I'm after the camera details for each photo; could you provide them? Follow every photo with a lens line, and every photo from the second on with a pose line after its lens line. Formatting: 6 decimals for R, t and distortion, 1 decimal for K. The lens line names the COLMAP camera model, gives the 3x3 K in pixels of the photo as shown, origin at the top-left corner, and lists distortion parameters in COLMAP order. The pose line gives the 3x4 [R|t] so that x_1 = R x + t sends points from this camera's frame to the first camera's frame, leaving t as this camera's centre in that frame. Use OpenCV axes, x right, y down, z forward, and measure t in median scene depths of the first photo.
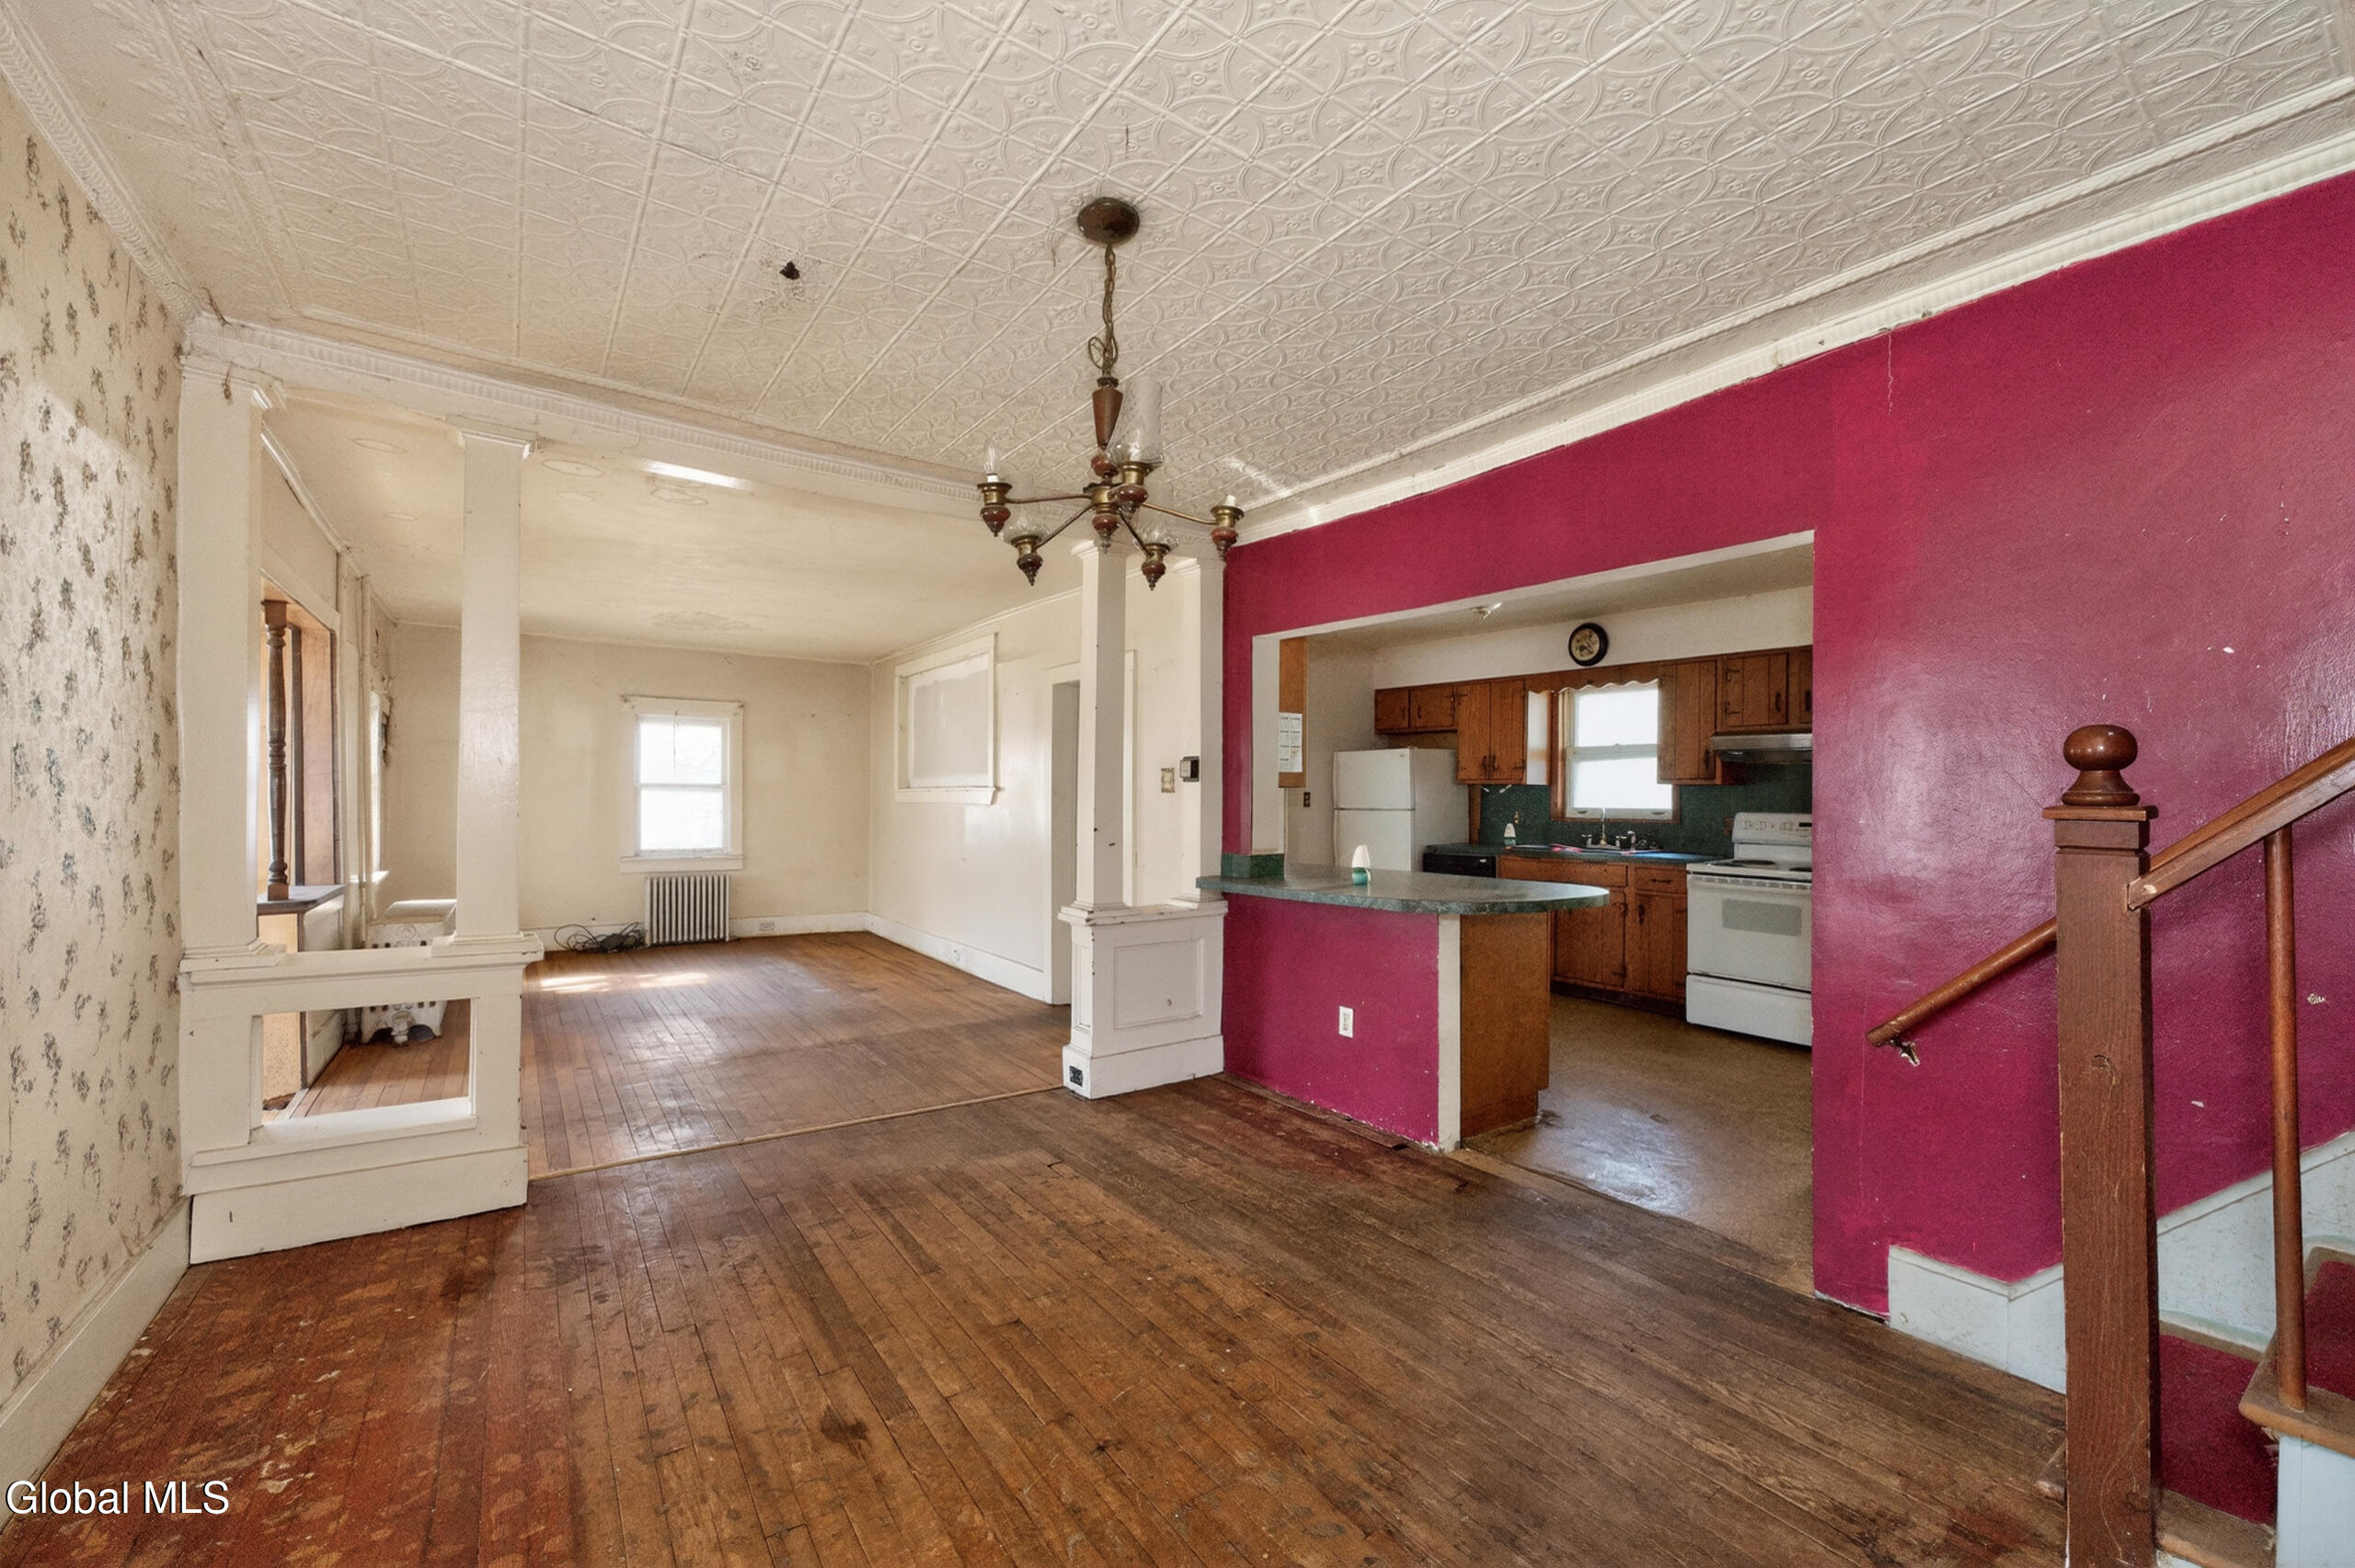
lens RADIAL K [[947.6, 0, 1181.3], [0, 947.6, 787.2], [0, 0, 1]] dist [-0.012724, 0.007393]
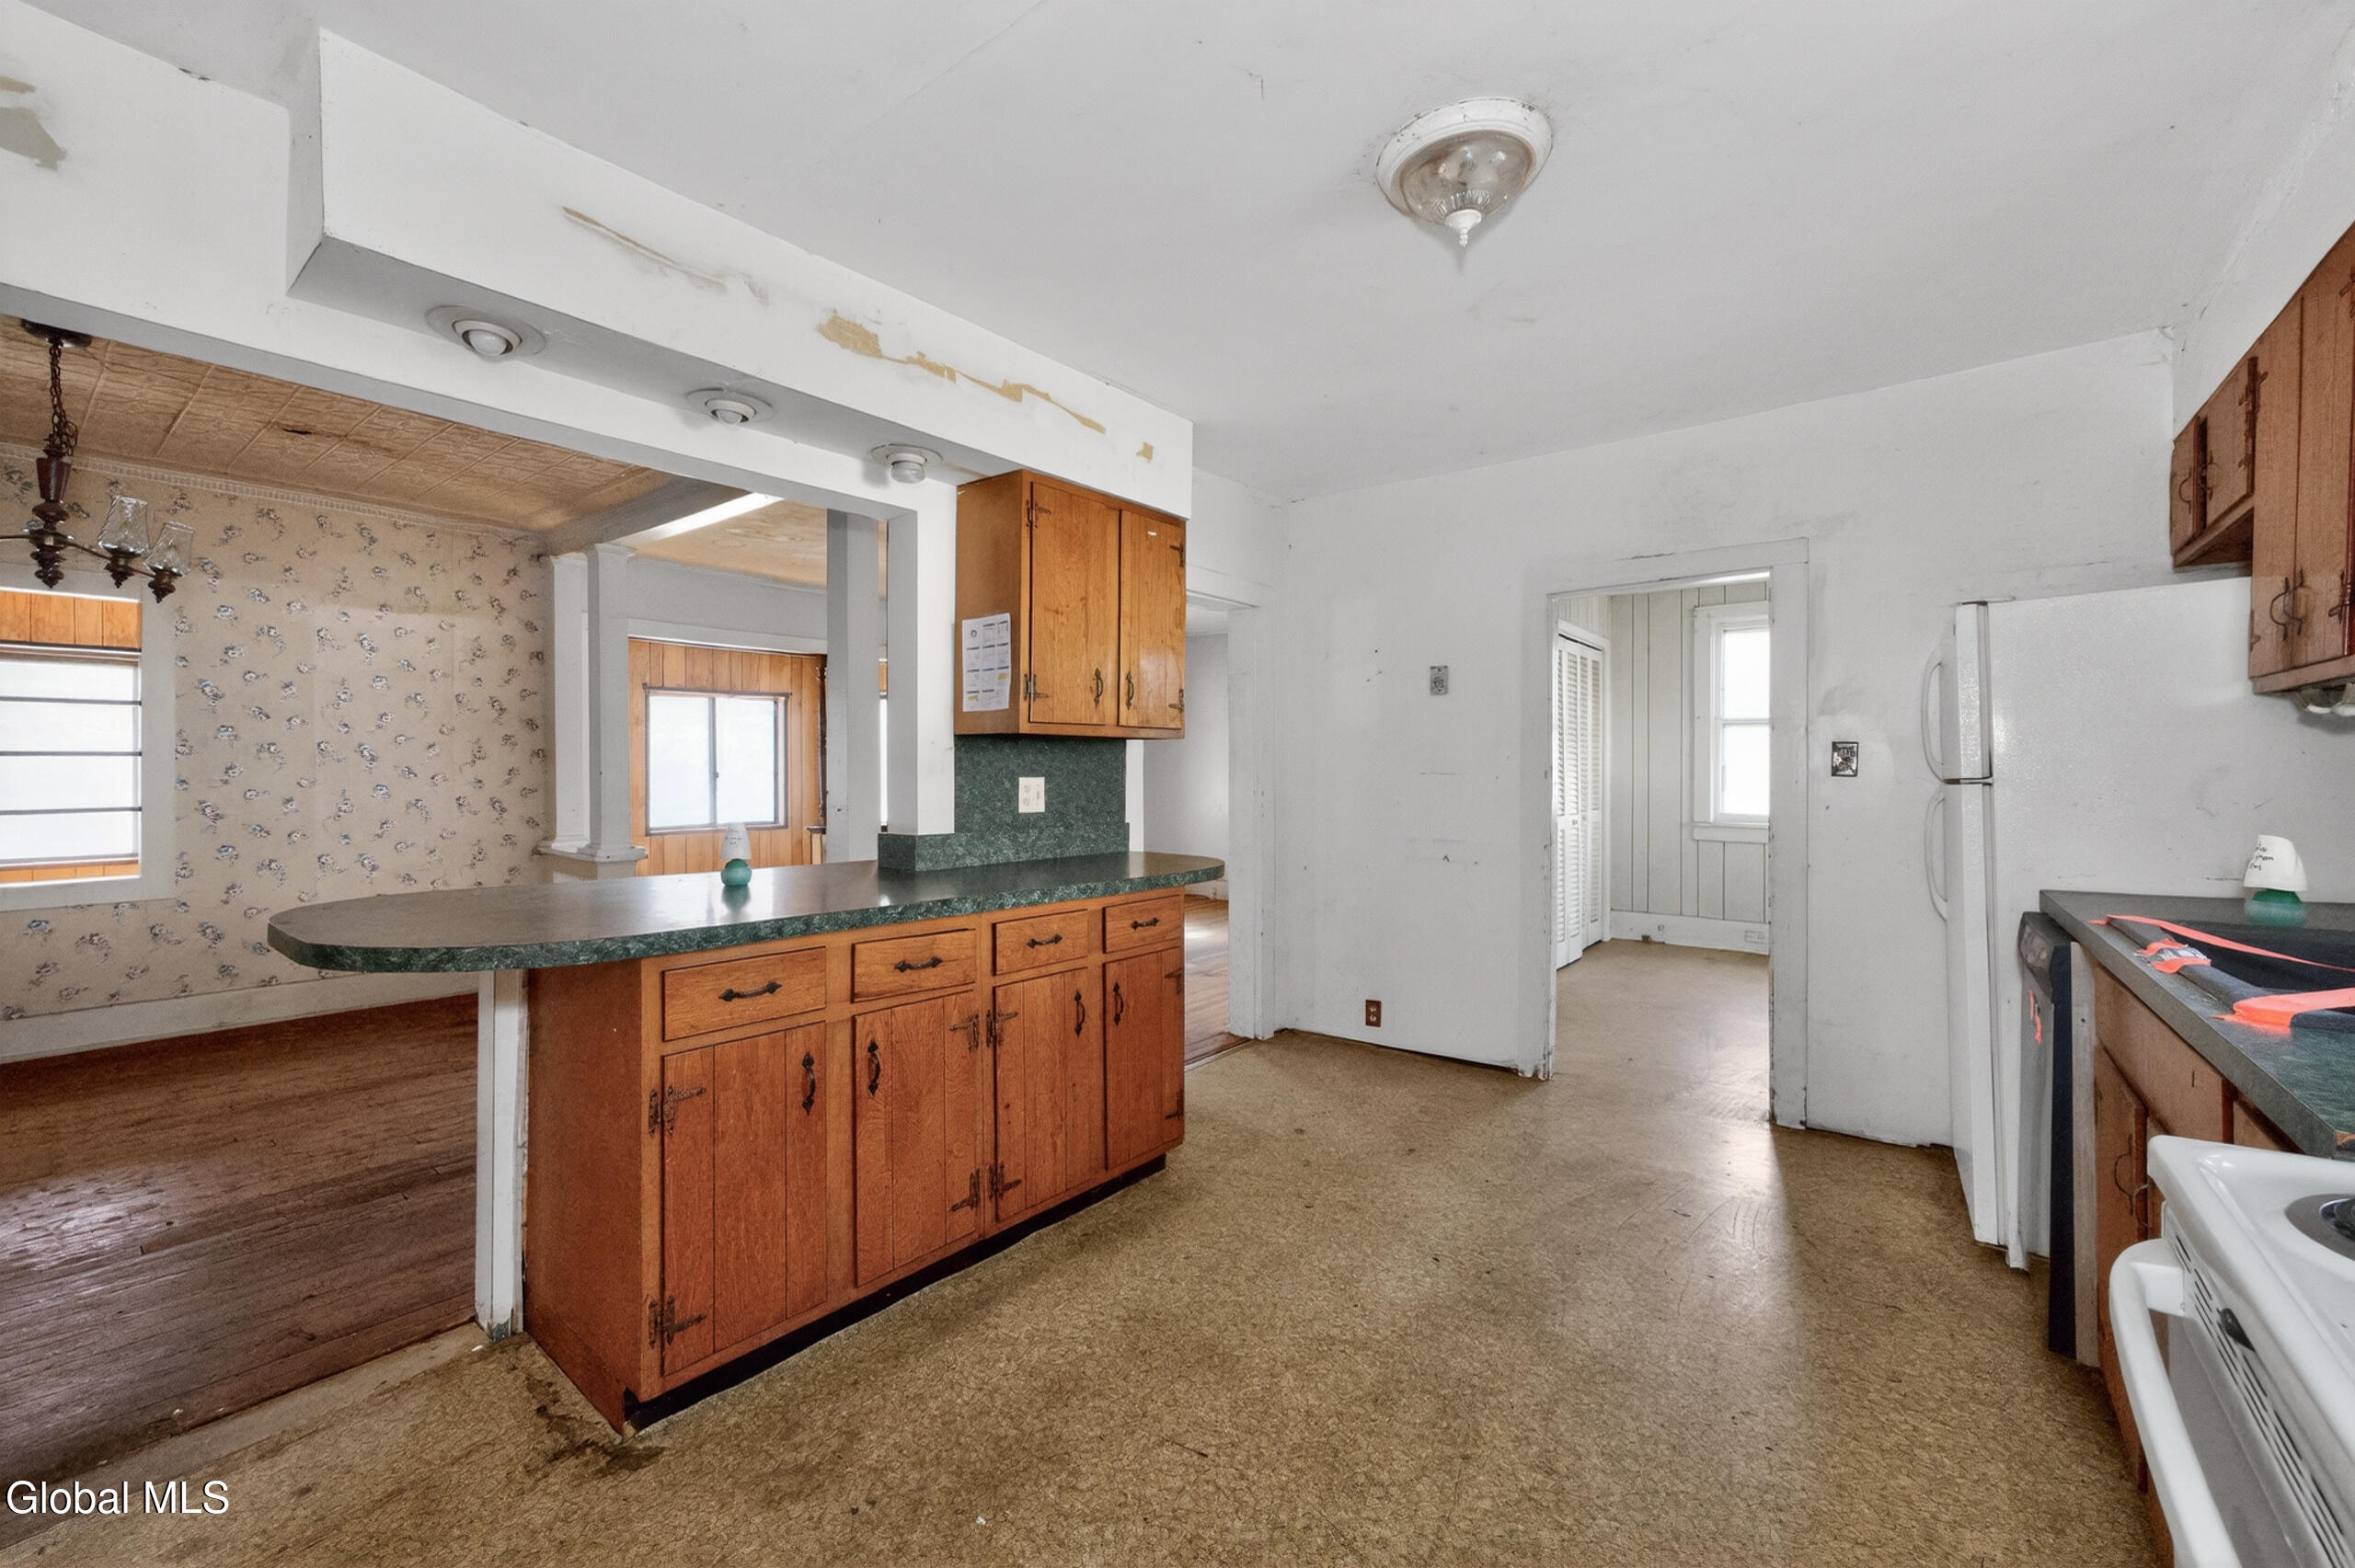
lens RADIAL K [[947.6, 0, 1169.4], [0, 947.6, 769.8], [0, 0, 1]] dist [-0.012724, 0.007393]
pose [[0.276714, -0.009966, -0.960901, 0.894606], [0.010050, 0.999922, -0.007477, 0.034944], [0.960900, -0.007588, 0.276792, 1.145669]]
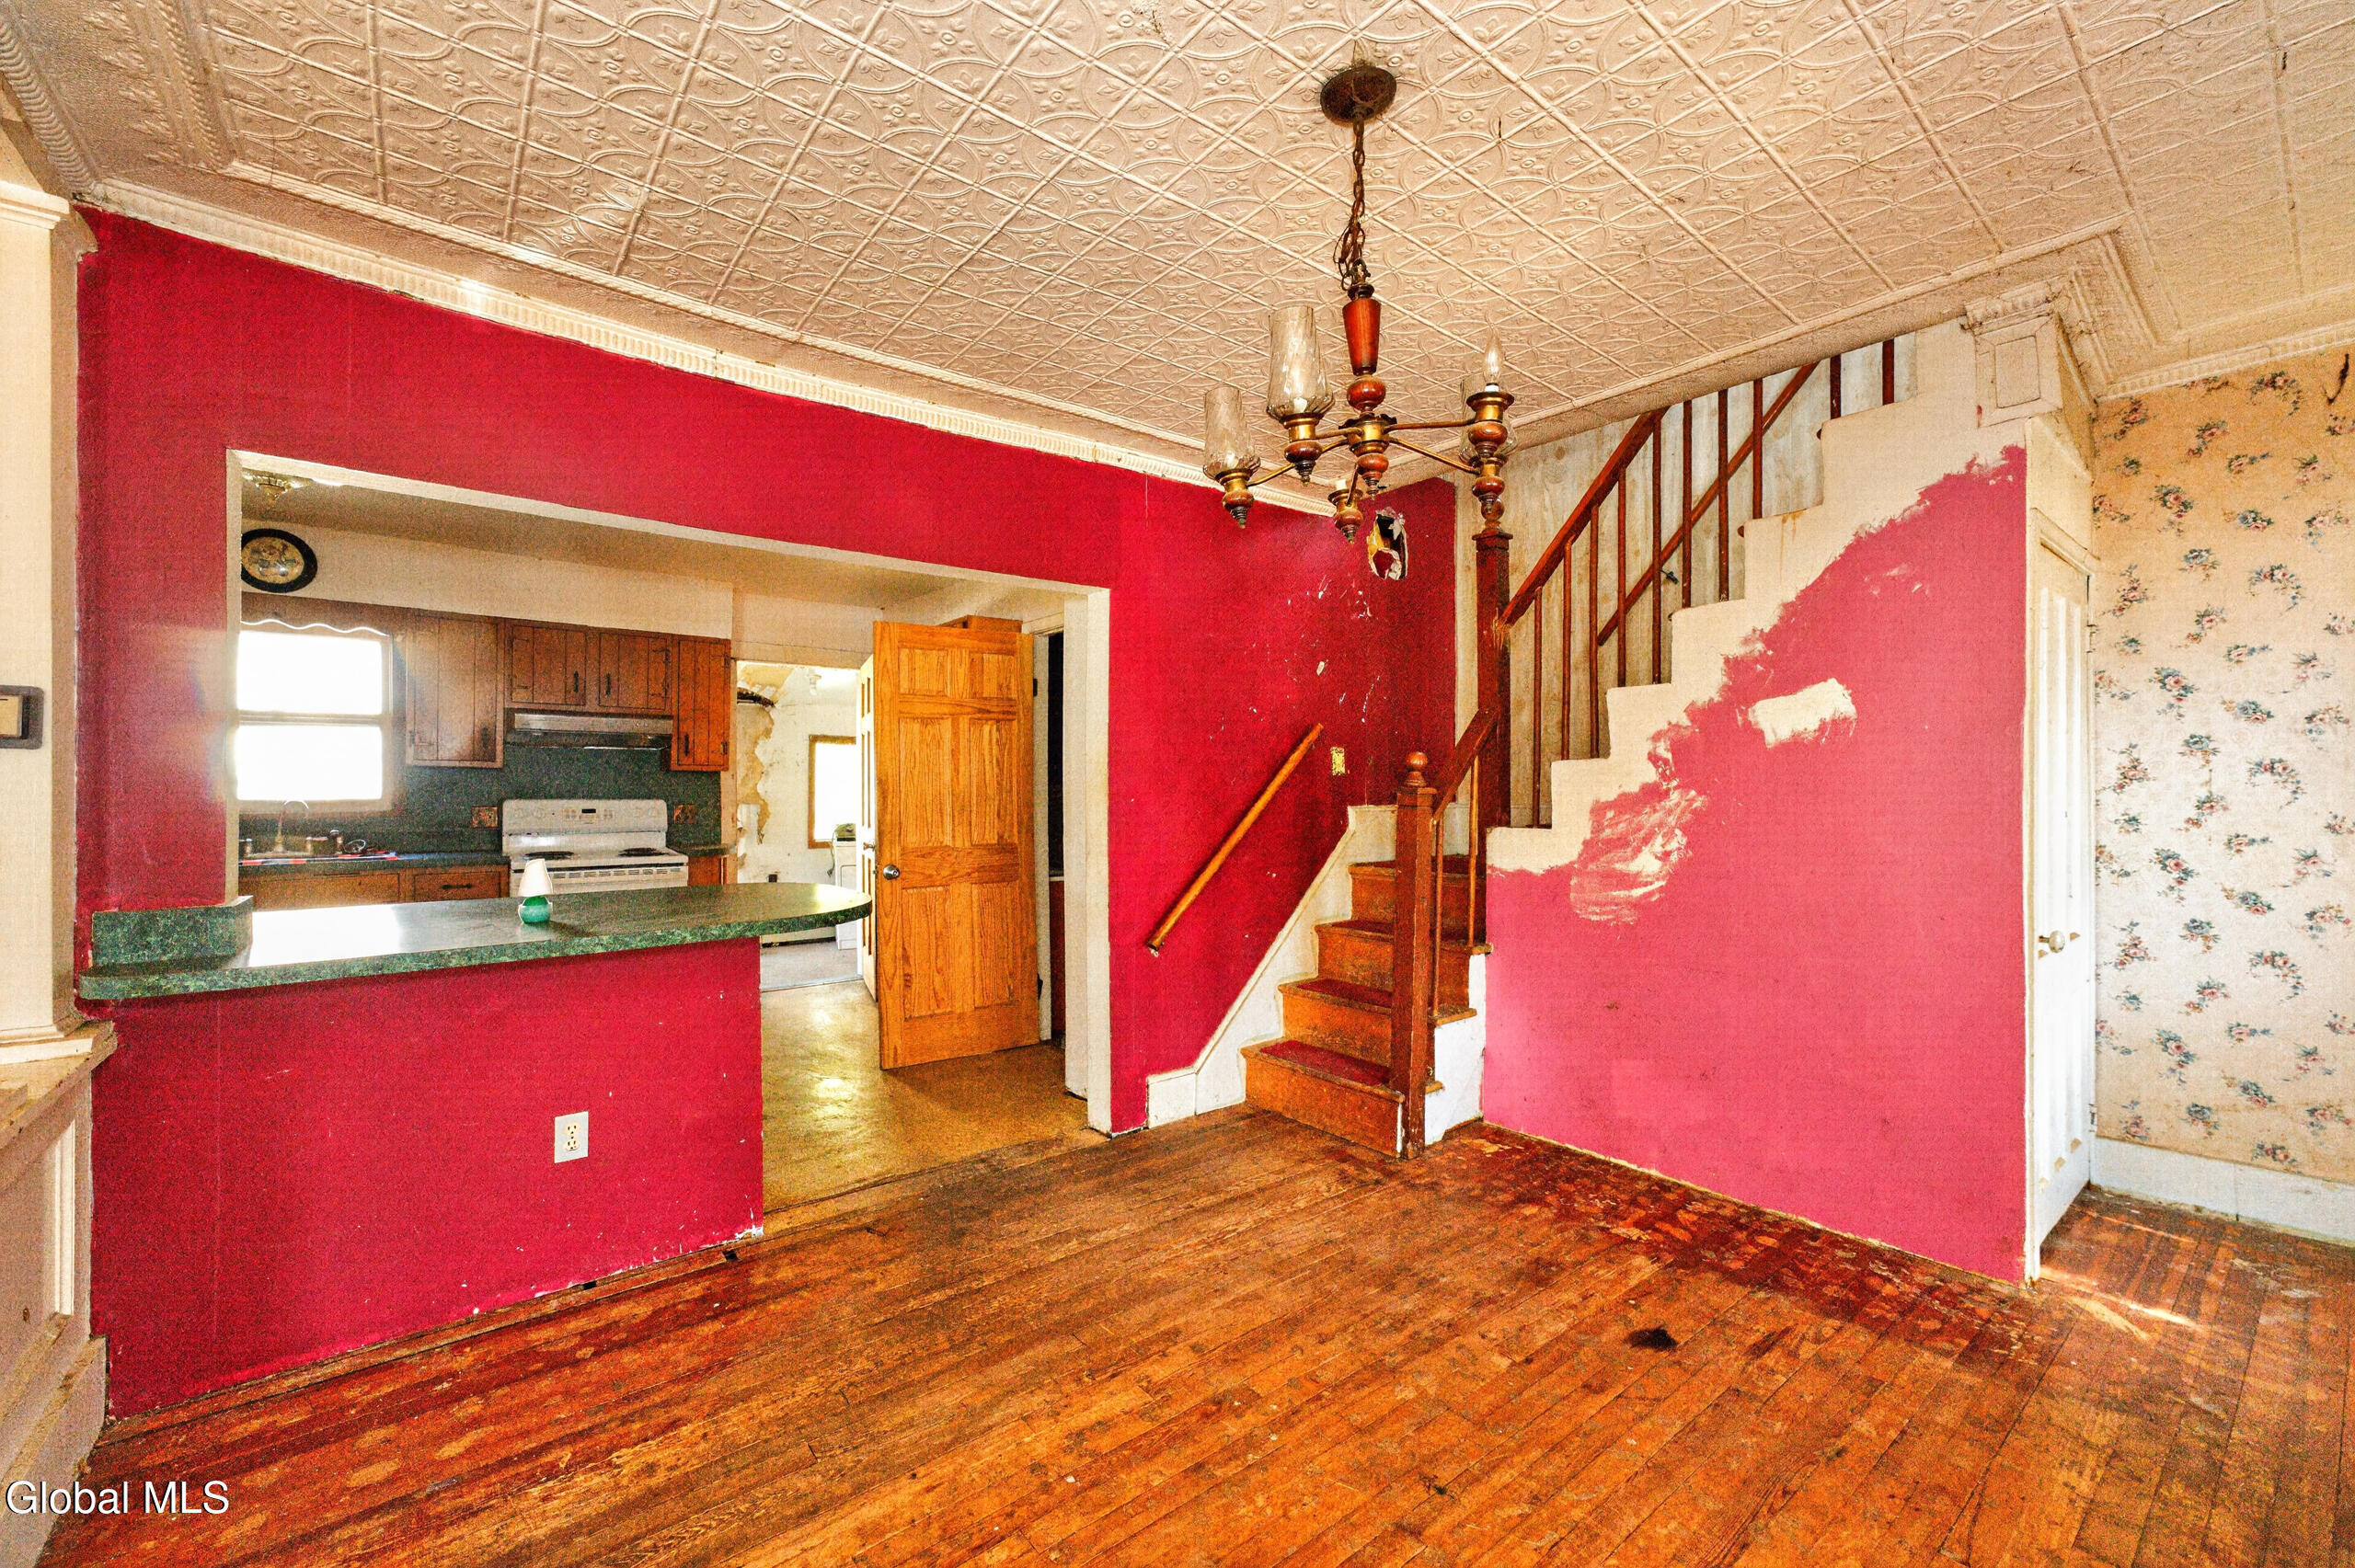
lens RADIAL K [[947.6, 0, 1177.0], [0, 947.6, 788.3], [0, 0, 1]] dist [-0.012724, 0.007393]
pose [[-0.050399, -0.010270, 0.998676, -0.476781], [-0.010096, 0.999901, 0.009773, 0.001903], [-0.998678, -0.009590, -0.050498, 0.629942]]
